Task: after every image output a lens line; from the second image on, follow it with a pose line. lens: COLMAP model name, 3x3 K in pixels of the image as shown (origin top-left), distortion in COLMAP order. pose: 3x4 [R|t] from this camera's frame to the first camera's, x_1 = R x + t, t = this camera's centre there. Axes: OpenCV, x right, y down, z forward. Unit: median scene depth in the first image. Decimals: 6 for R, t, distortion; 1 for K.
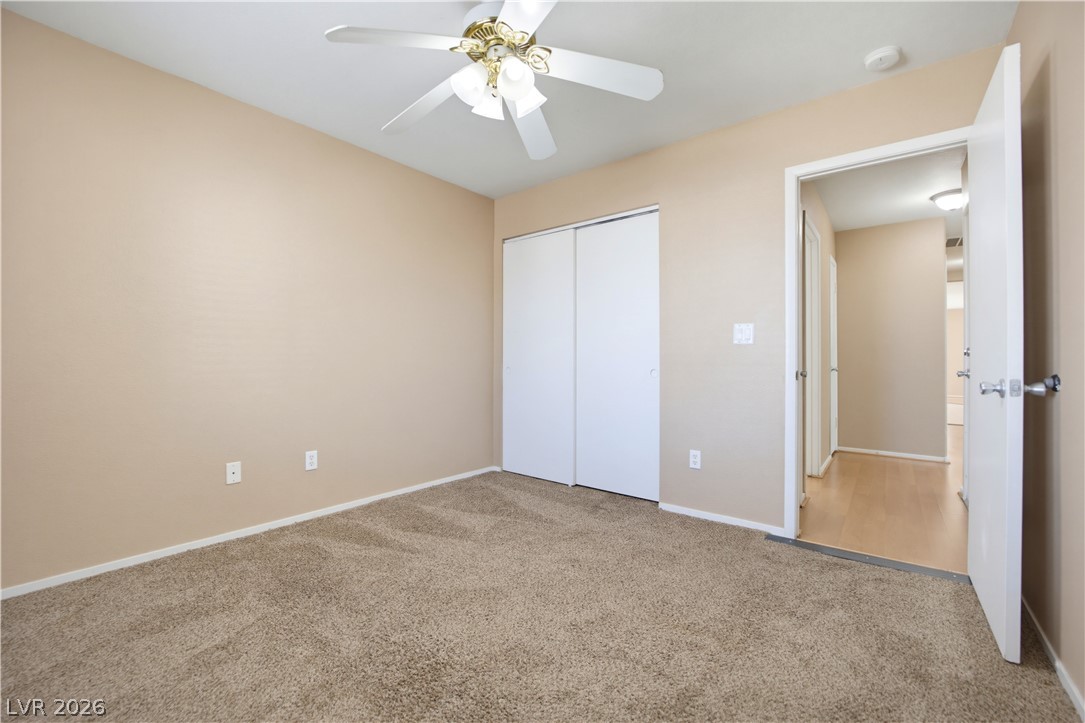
lens RADIAL K [[444.3, 0, 539.7], [0, 444.3, 359.8], [0, 0, 1]] dist [-0.022201, 0.000378]
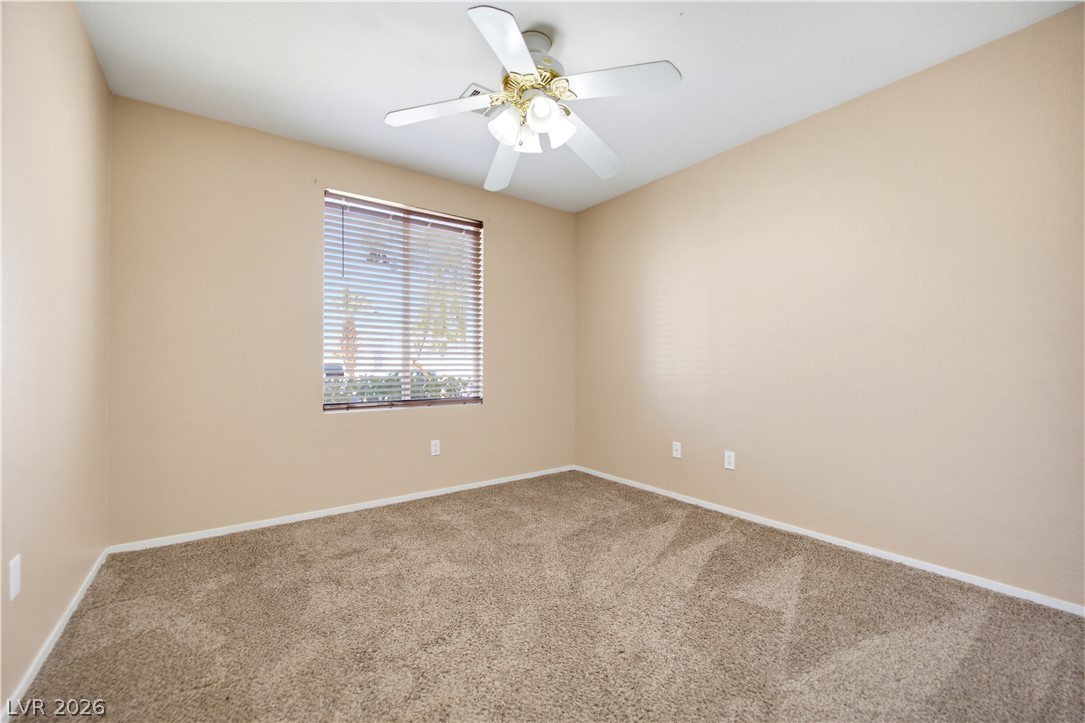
lens RADIAL K [[444.3, 0, 540.7], [0, 444.3, 363.8], [0, 0, 1]] dist [-0.022201, 0.000378]
pose [[-0.253065, -0.001686, -0.967448, 0.665693], [-0.002756, 0.999996, -0.001022, -0.003067], [0.967445, 0.002408, -0.253068, 0.866459]]
